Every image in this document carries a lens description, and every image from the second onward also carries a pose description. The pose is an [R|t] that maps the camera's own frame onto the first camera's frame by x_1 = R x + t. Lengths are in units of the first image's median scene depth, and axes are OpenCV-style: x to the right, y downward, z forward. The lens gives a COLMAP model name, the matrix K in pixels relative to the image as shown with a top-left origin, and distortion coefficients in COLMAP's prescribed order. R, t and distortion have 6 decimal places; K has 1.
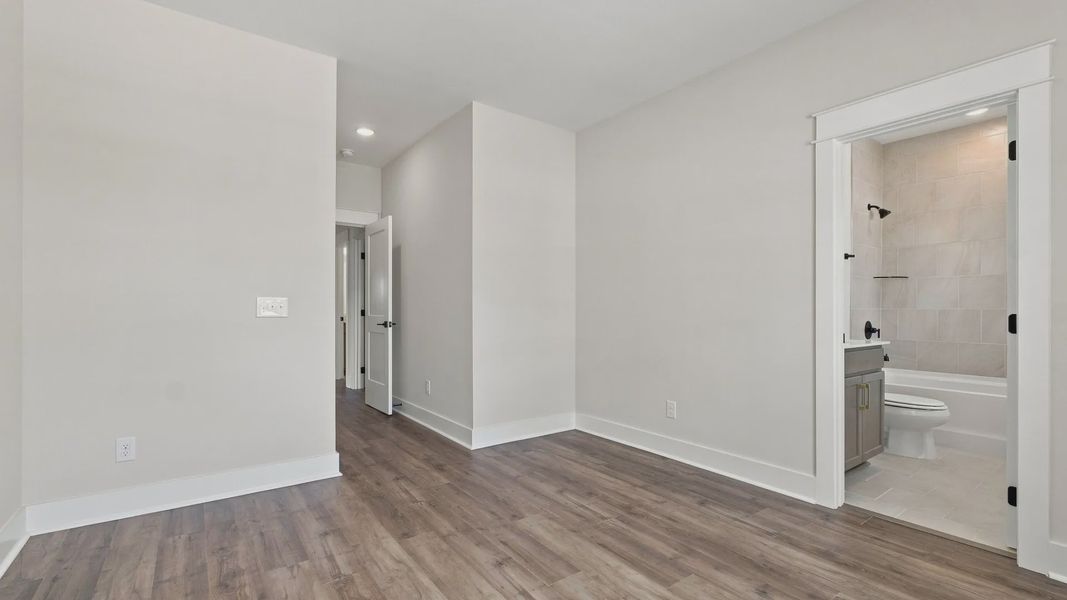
lens RADIAL K [[464.2, 0, 531.0], [0, 464.2, 297.7], [0, 0, 1]] dist [0.002696, 0.000290]
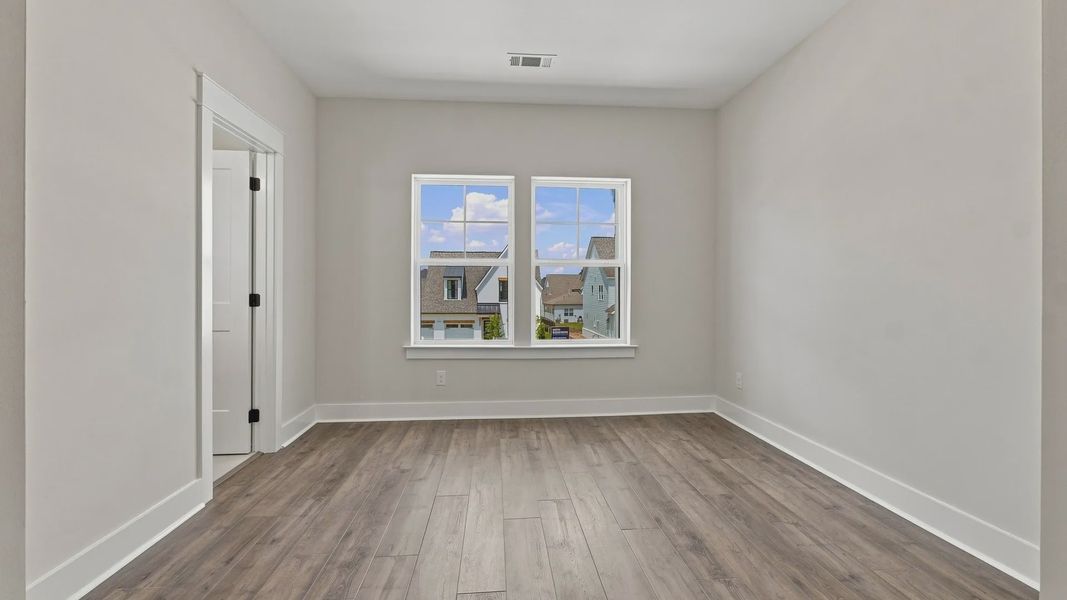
lens RADIAL K [[464.2, 0, 538.7], [0, 464.2, 299.2], [0, 0, 1]] dist [0.002696, 0.000290]
pose [[-0.847940, -0.013317, 0.529925, -0.447760], [-0.009003, 0.999902, 0.010722, 0.025583], [-0.530016, 0.004321, -0.847977, 1.528709]]
